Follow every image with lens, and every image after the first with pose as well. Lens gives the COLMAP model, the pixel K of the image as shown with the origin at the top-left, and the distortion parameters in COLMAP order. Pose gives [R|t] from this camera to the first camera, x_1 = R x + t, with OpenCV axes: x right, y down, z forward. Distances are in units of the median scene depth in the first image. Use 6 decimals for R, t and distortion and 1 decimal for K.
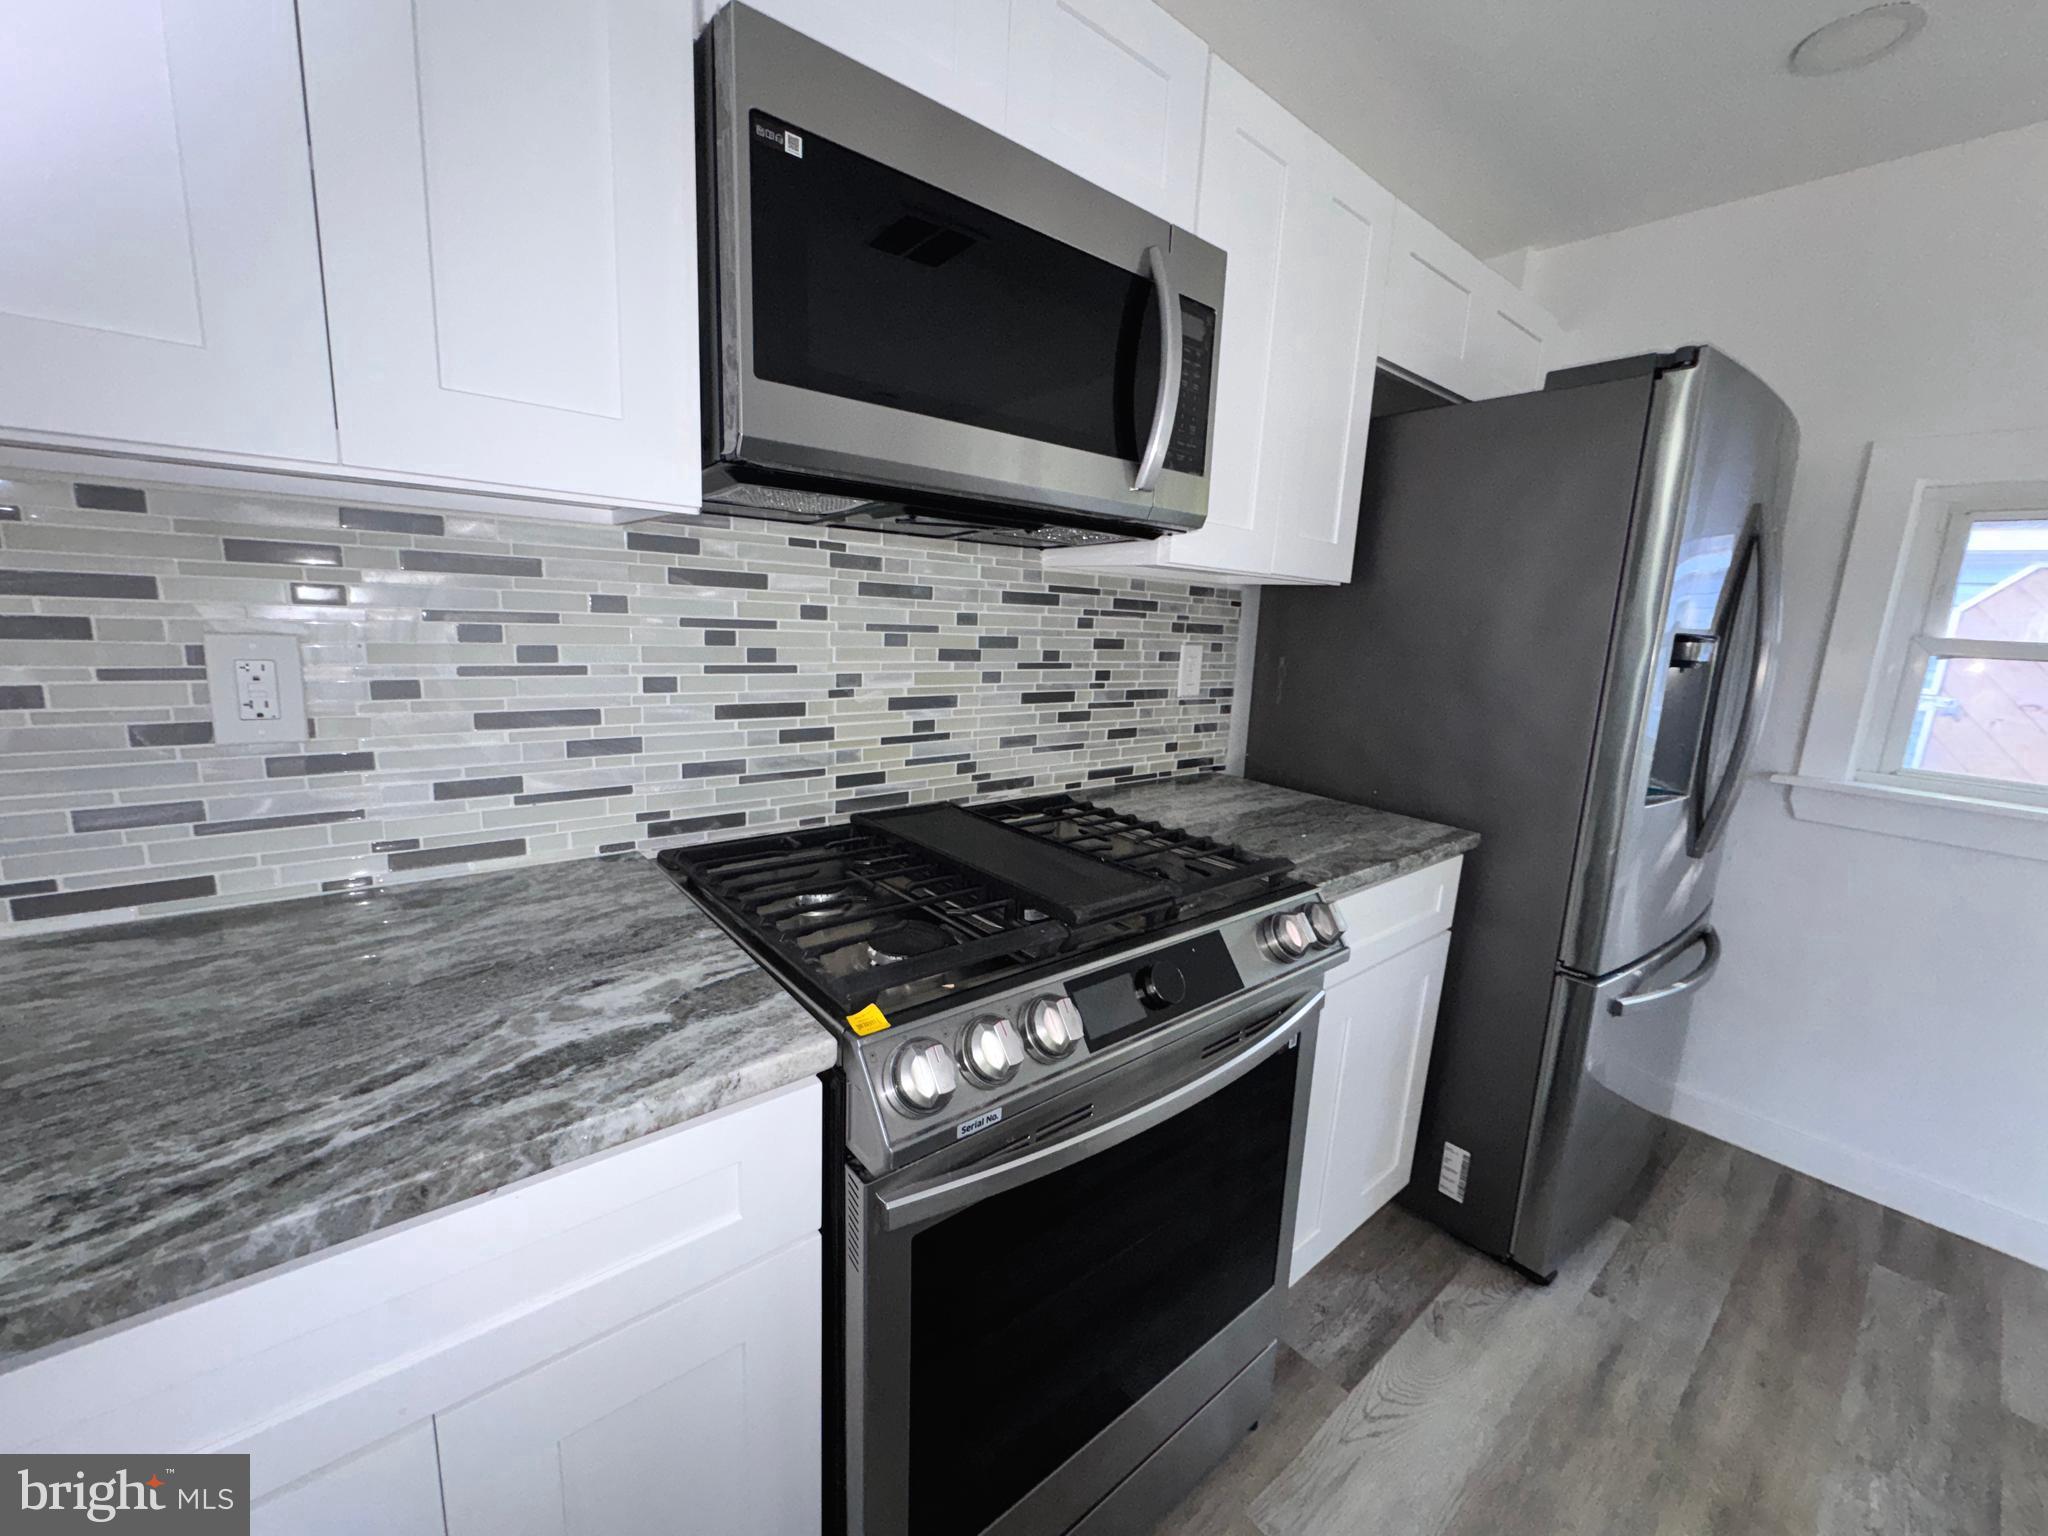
lens RADIAL K [[817.9, 0, 1018.5], [0, 817.9, 768.5], [0, 0, 1]] dist [-0.003378, -0.000168]
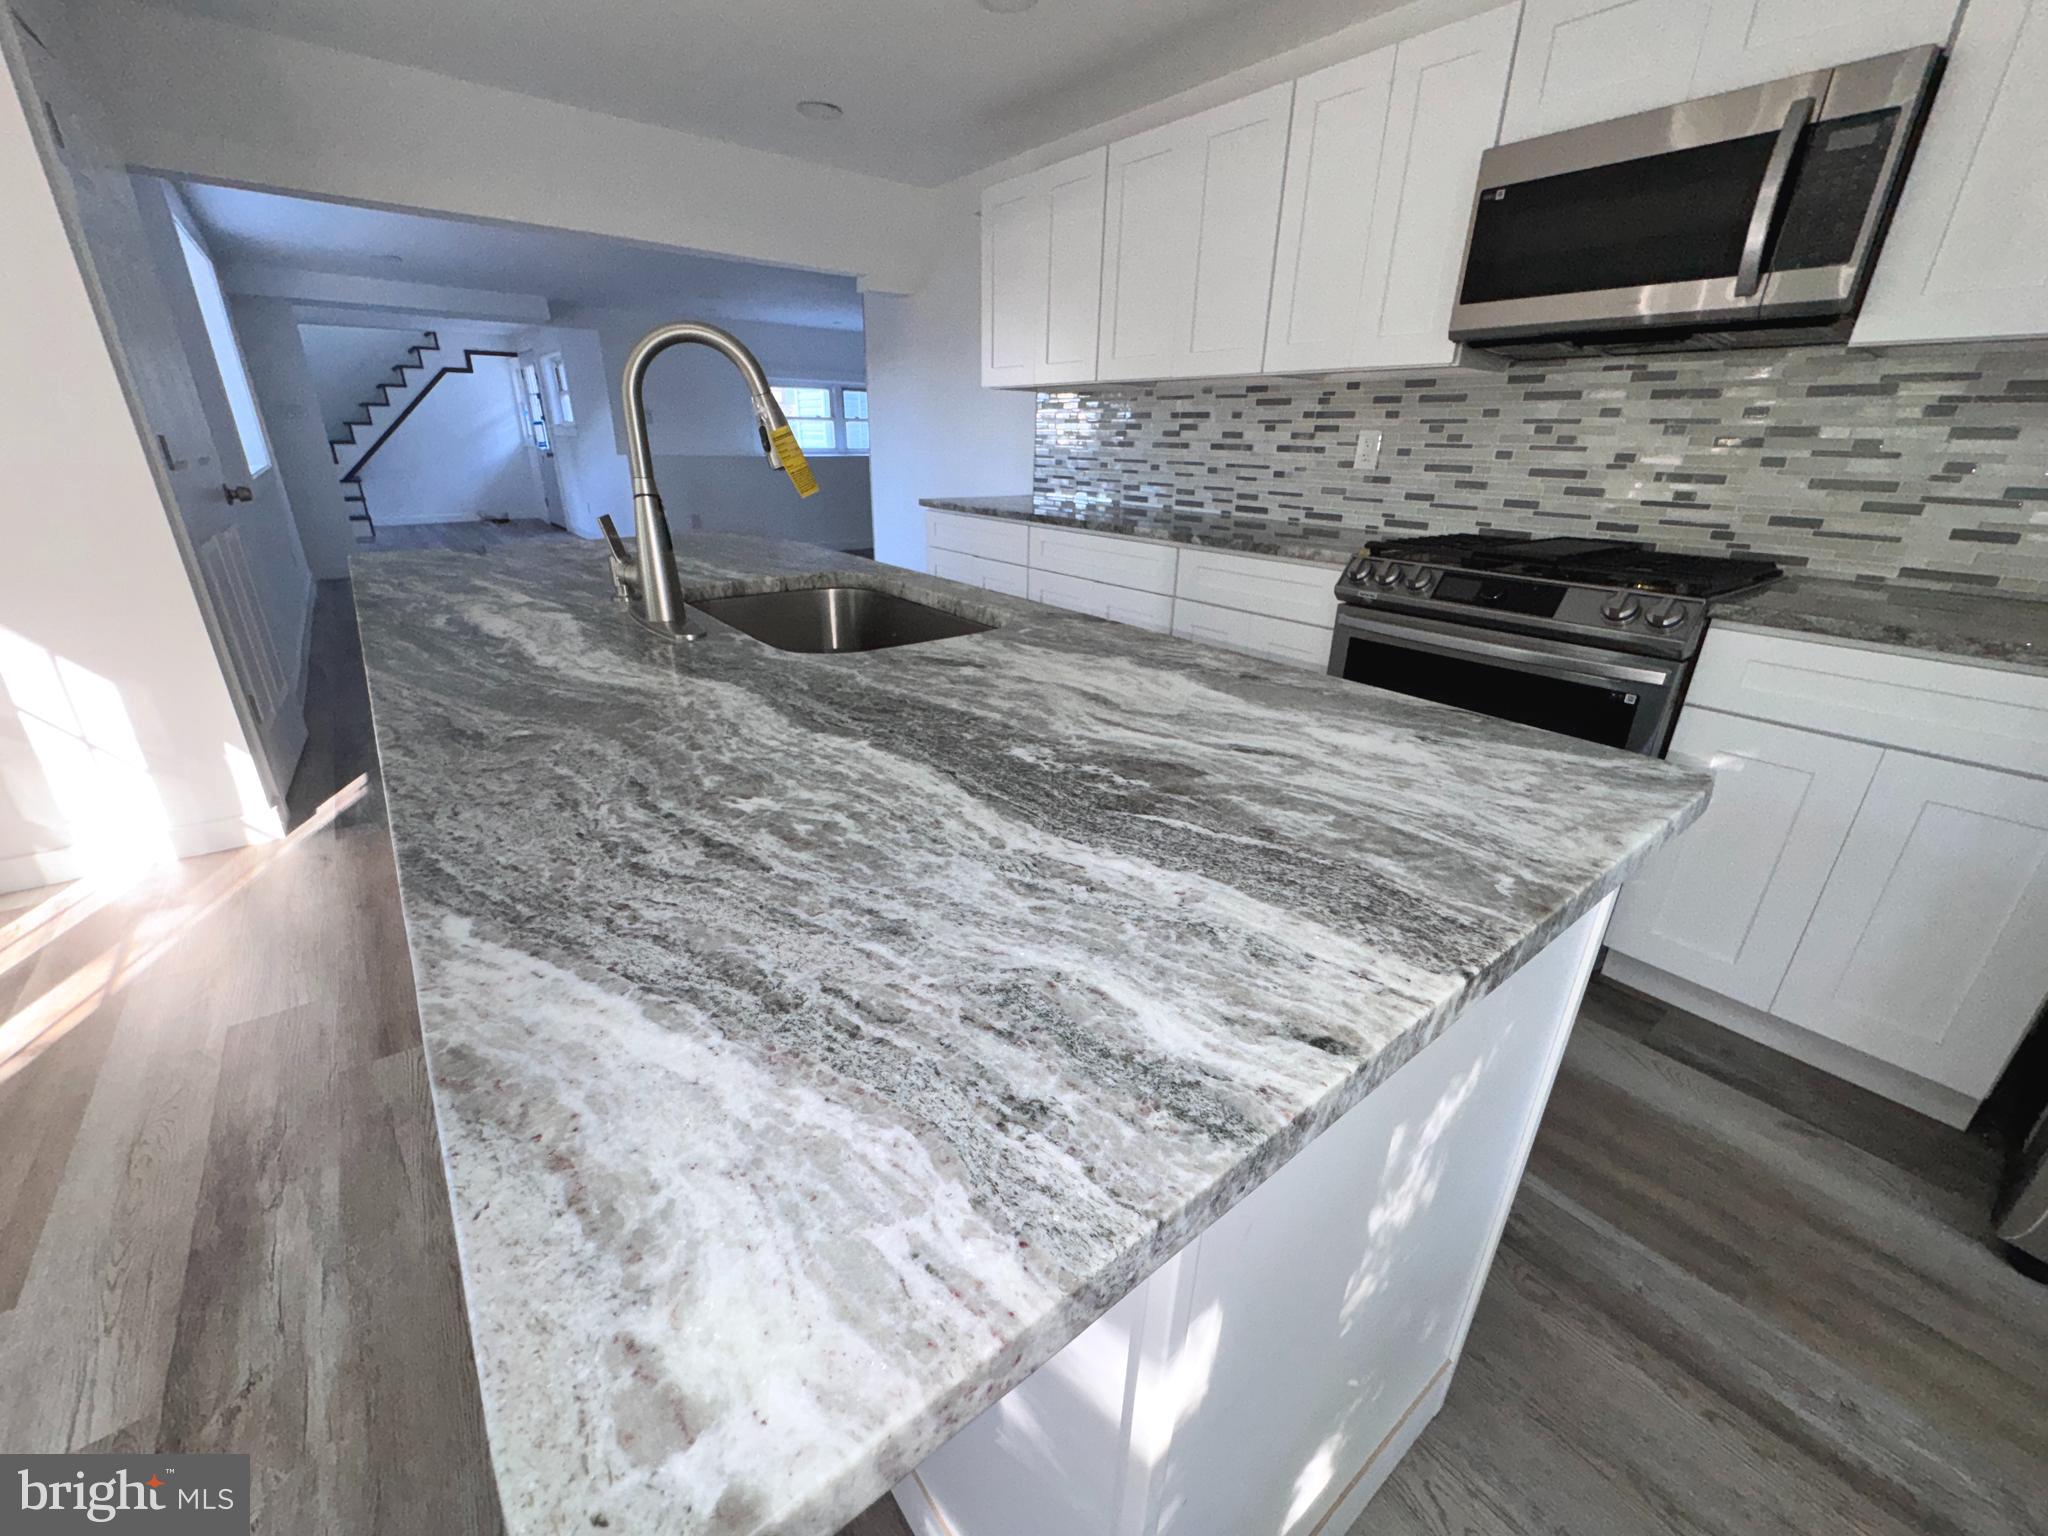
lens RADIAL K [[817.9, 0, 1020.6], [0, 817.9, 767.6], [0, 0, 1]] dist [-0.003378, -0.000168]
pose [[-0.031816, 0.326344, -0.944715, 1.465213], [-0.212736, 0.921325, 0.325429, 0.171918], [0.976592, 0.211329, 0.040112, -0.063407]]
